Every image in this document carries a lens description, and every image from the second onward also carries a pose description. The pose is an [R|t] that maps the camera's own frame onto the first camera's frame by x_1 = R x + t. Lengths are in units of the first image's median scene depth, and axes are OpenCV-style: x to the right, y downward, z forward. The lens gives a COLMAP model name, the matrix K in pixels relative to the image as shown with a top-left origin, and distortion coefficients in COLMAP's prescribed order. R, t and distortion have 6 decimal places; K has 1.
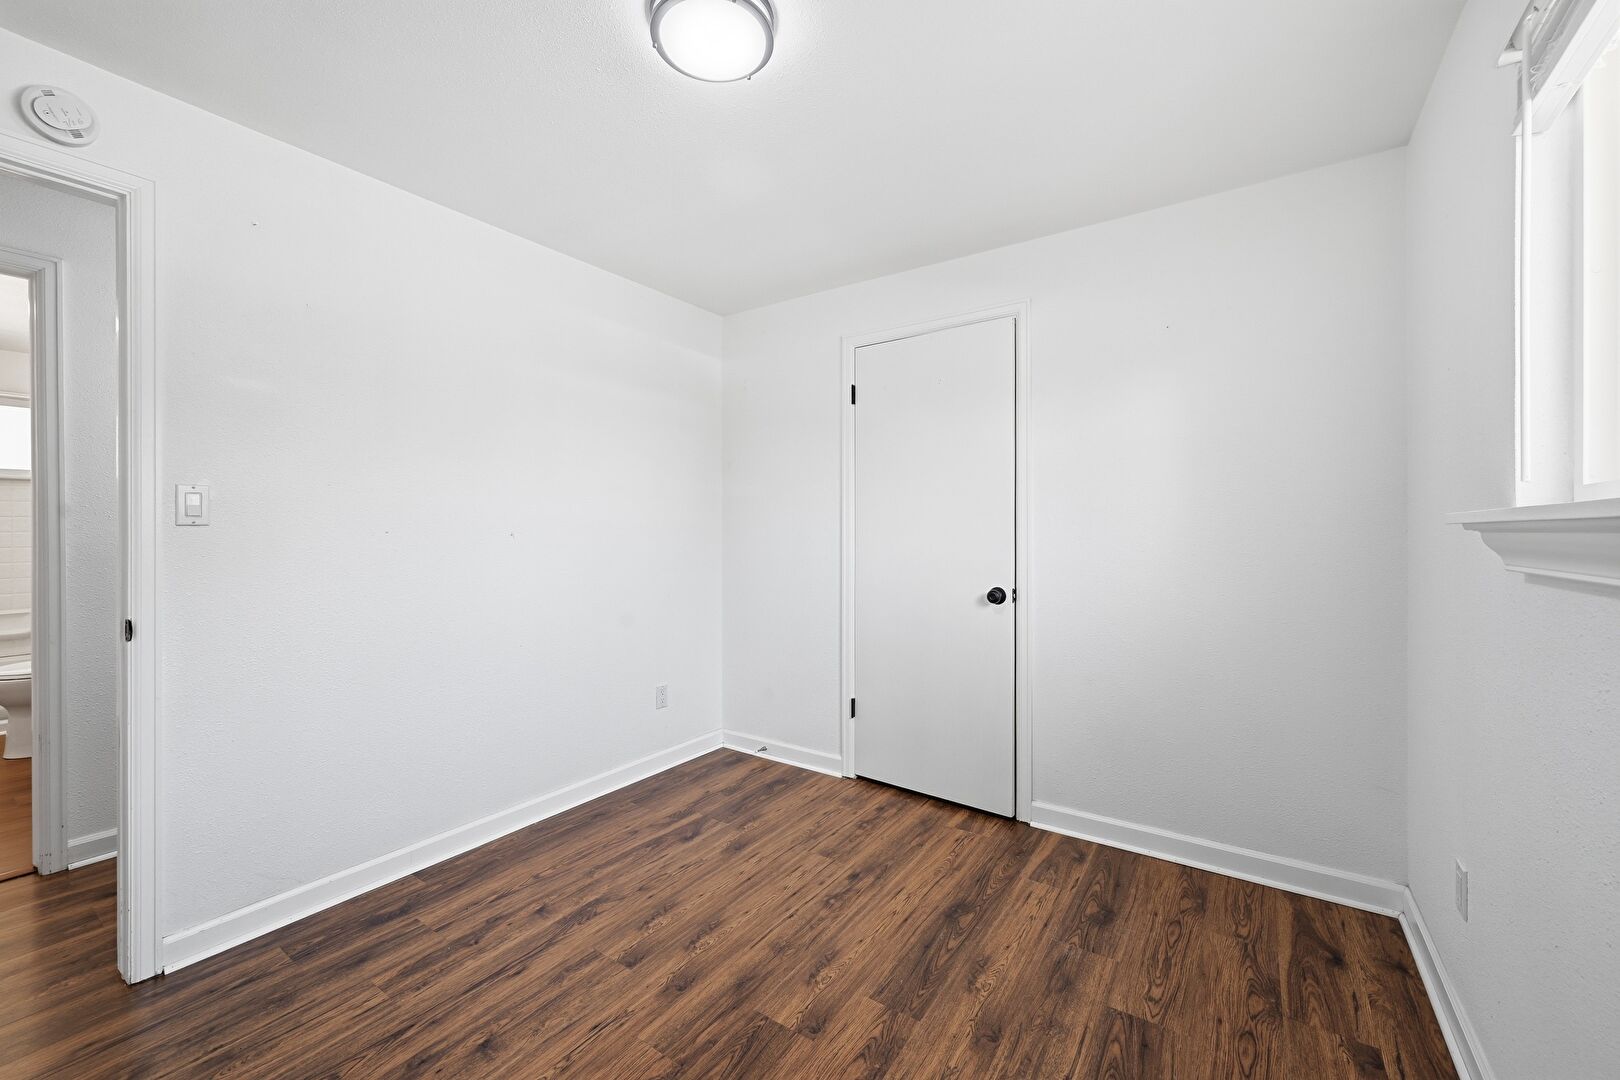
lens RADIAL K [[647.9, 0, 807.9], [0, 647.9, 539.0], [0, 0, 1]] dist [-0.007388, 0.000451]
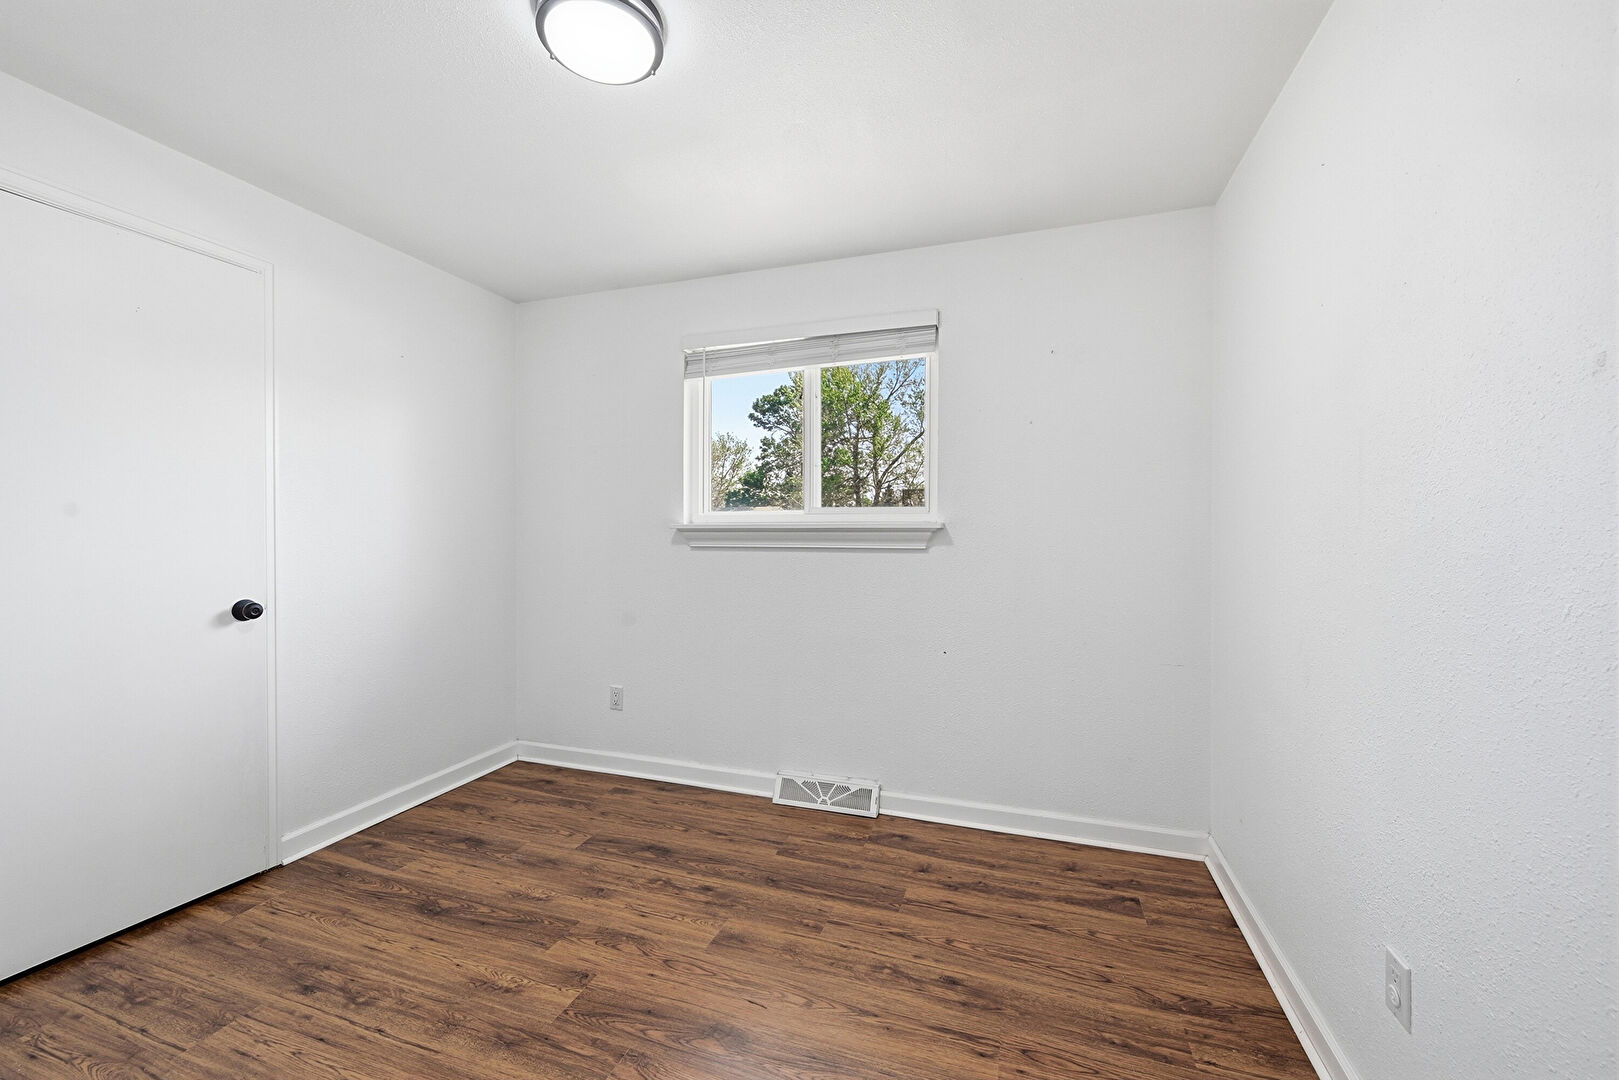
lens RADIAL K [[647.5, 0, 817.8], [0, 647.5, 533.6], [0, 0, 1]] dist [-0.007388, 0.000451]
pose [[-0.296500, -0.003128, 0.955028, -0.898104], [0.009468, 0.999936, 0.006215, -0.006633], [-0.954986, 0.010885, -0.296451, 0.716480]]
